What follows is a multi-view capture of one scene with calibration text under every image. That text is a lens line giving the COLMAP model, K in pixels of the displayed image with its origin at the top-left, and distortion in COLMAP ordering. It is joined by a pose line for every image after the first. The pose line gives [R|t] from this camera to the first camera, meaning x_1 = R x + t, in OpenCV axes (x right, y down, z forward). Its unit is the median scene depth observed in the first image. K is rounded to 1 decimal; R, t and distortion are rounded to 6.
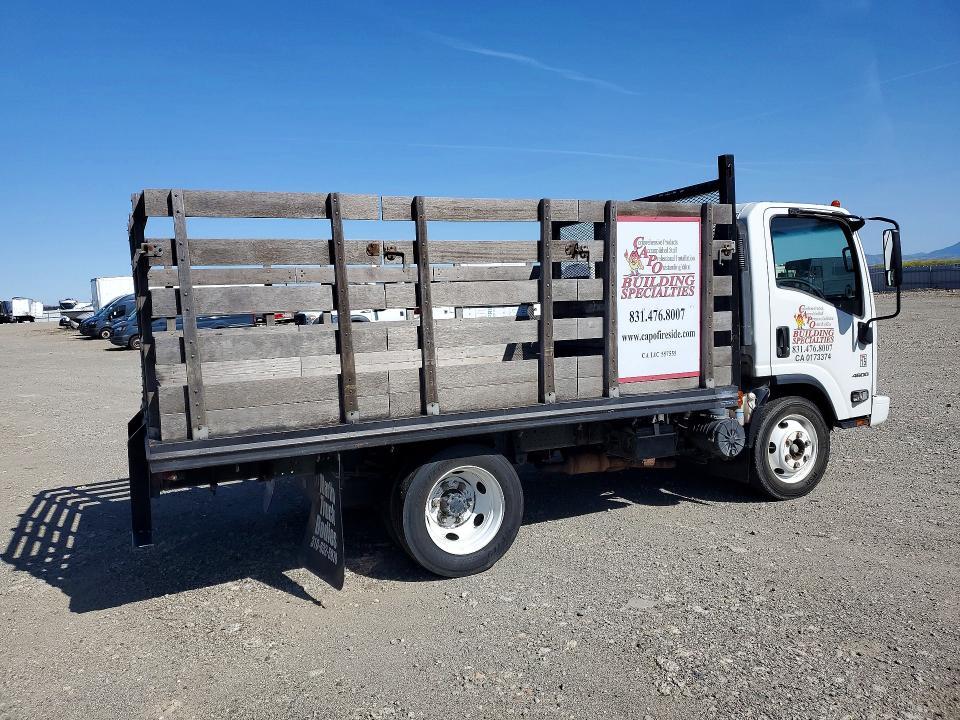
lens RADIAL K [[762.6, 0, 473.7], [0, 762.6, 370.6], [0, 0, 1]] dist [0.035193, -0.009537]
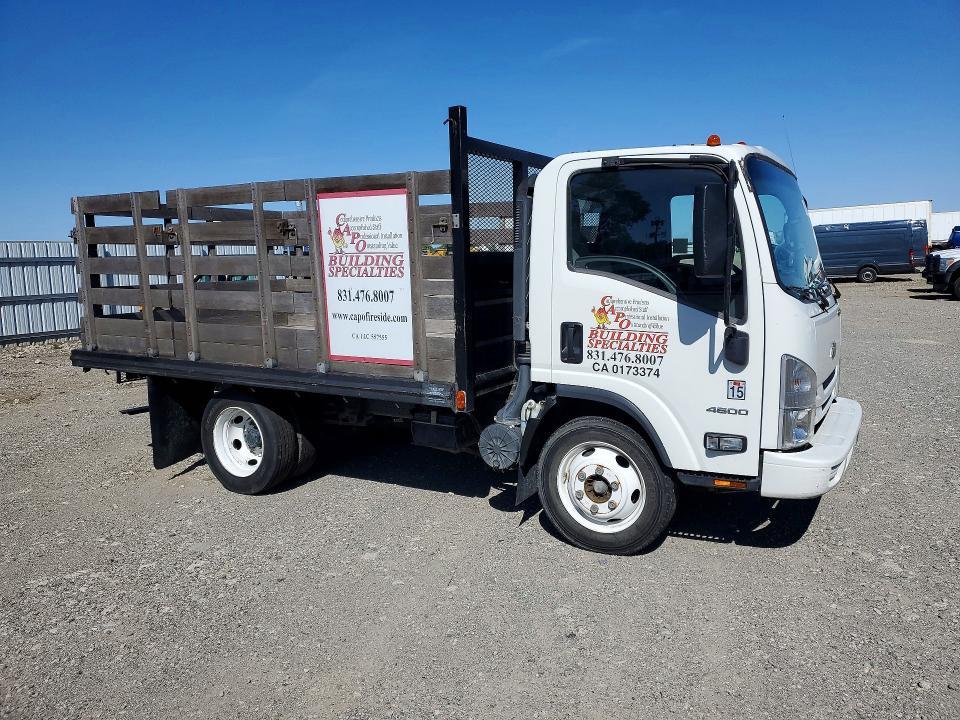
lens RADIAL K [[762.6, 0, 473.7], [0, 762.6, 370.6], [0, 0, 1]] dist [0.035193, -0.009537]
pose [[0.556929, 0.159397, -0.815121, 1.093890], [-0.075745, 0.987069, 0.141269, -0.123444], [0.827099, -0.016936, 0.561801, 0.565988]]
